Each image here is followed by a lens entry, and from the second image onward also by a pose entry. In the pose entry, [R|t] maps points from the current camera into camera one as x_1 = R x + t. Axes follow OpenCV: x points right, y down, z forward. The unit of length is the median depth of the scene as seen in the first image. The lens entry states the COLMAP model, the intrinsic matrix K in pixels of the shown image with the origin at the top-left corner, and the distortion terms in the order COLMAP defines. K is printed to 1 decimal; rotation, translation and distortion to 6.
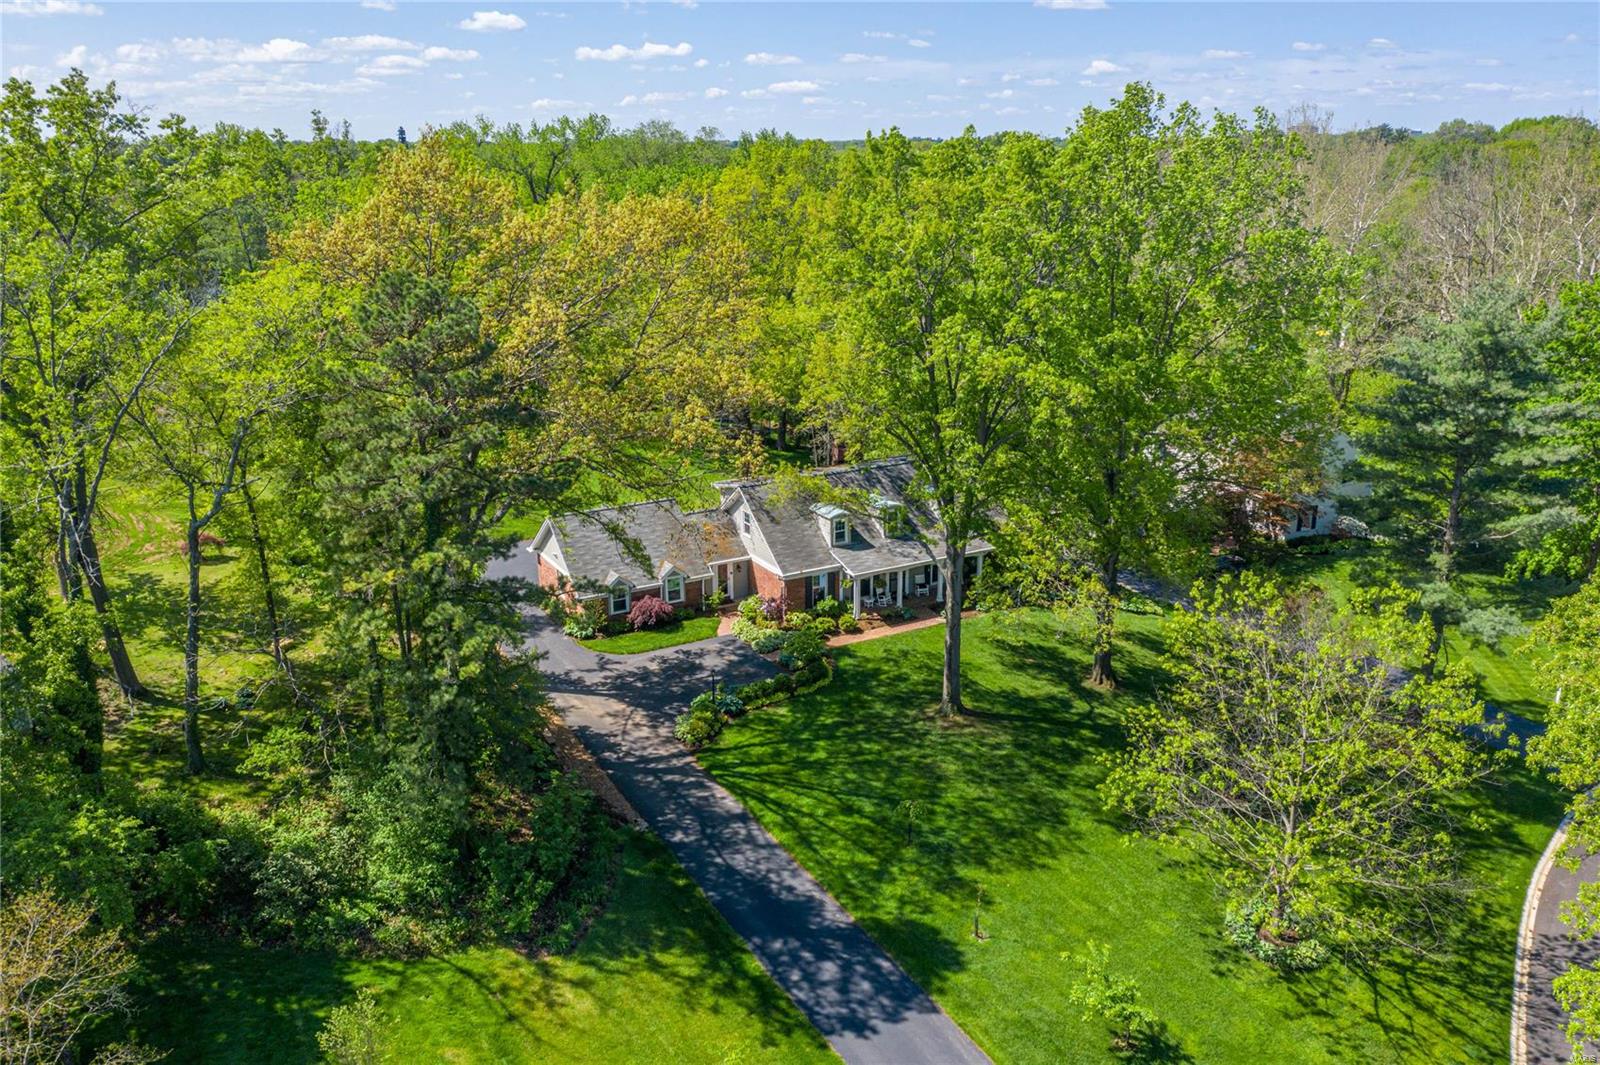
lens RADIAL K [[1282.4, 0, 800.4], [0, 1282.4, 532.8], [0, 0, 1]] dist [-0.003187, 0.000668]
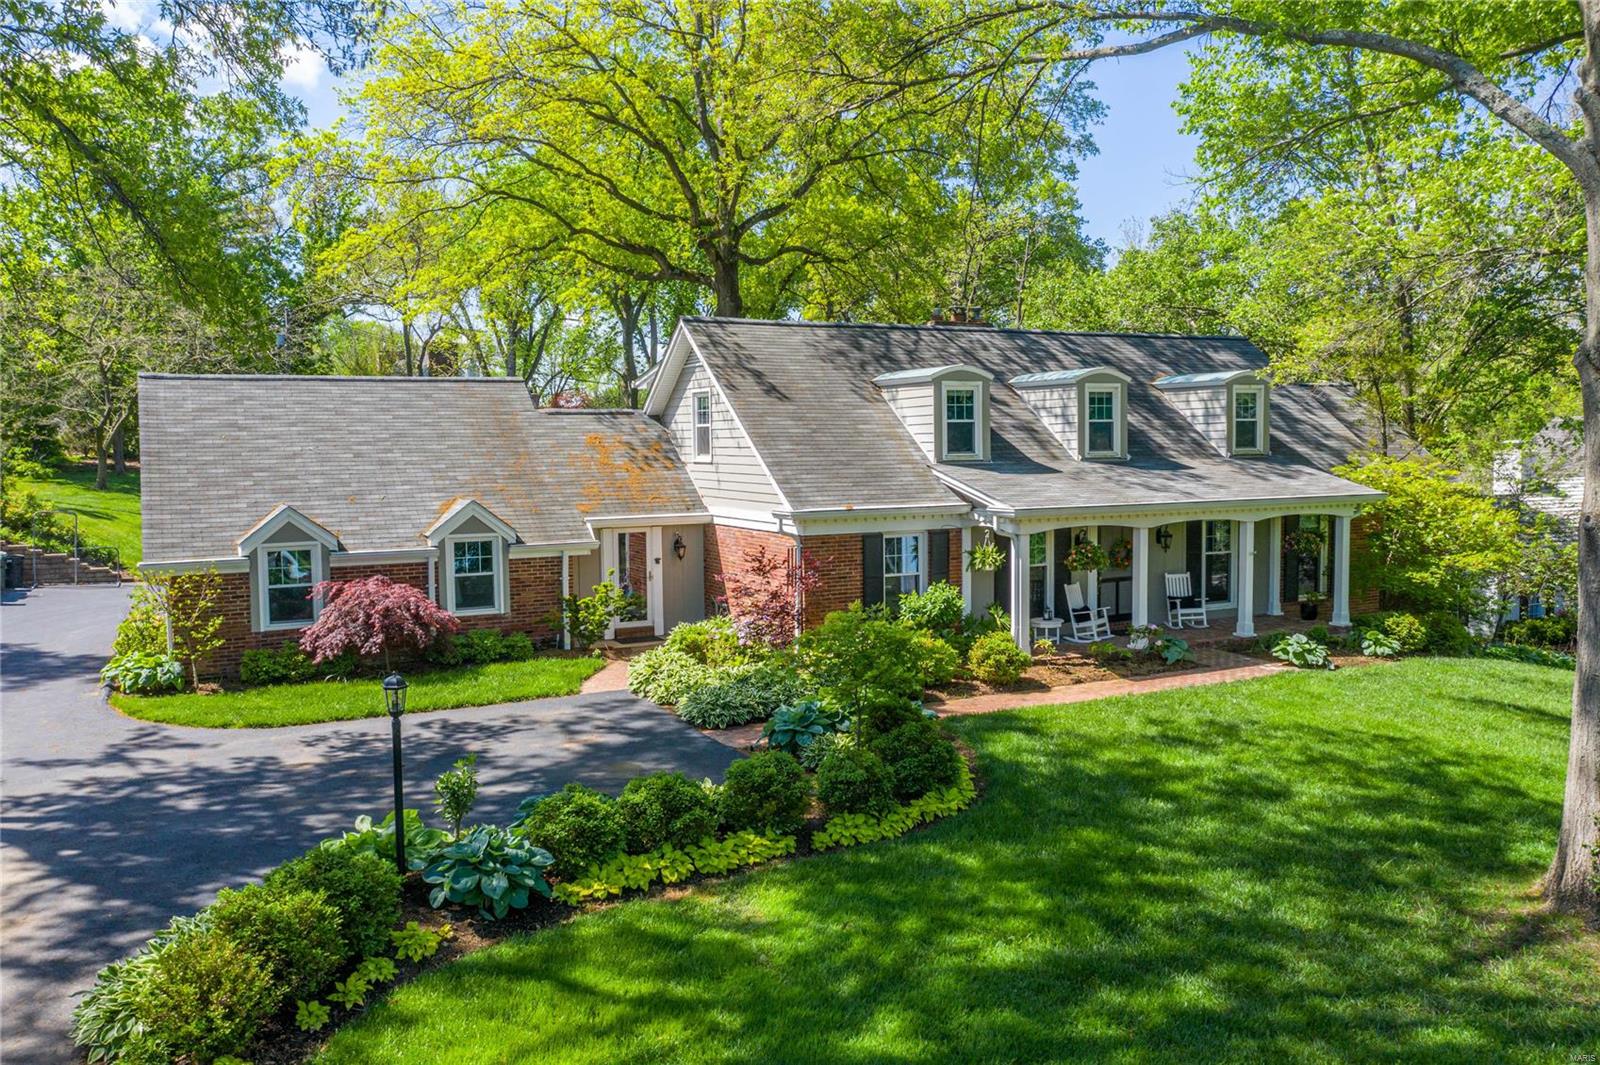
lens RADIAL K [[1282.4, 0, 799.8], [0, 1282.4, 533.3], [0, 0, 1]] dist [-0.003187, 0.000668]
pose [[0.998902, -0.005018, -0.046585, 0.003090], [-0.005332, 0.975616, -0.219422, 0.107058], [0.046550, 0.219429, 0.974517, 0.670526]]
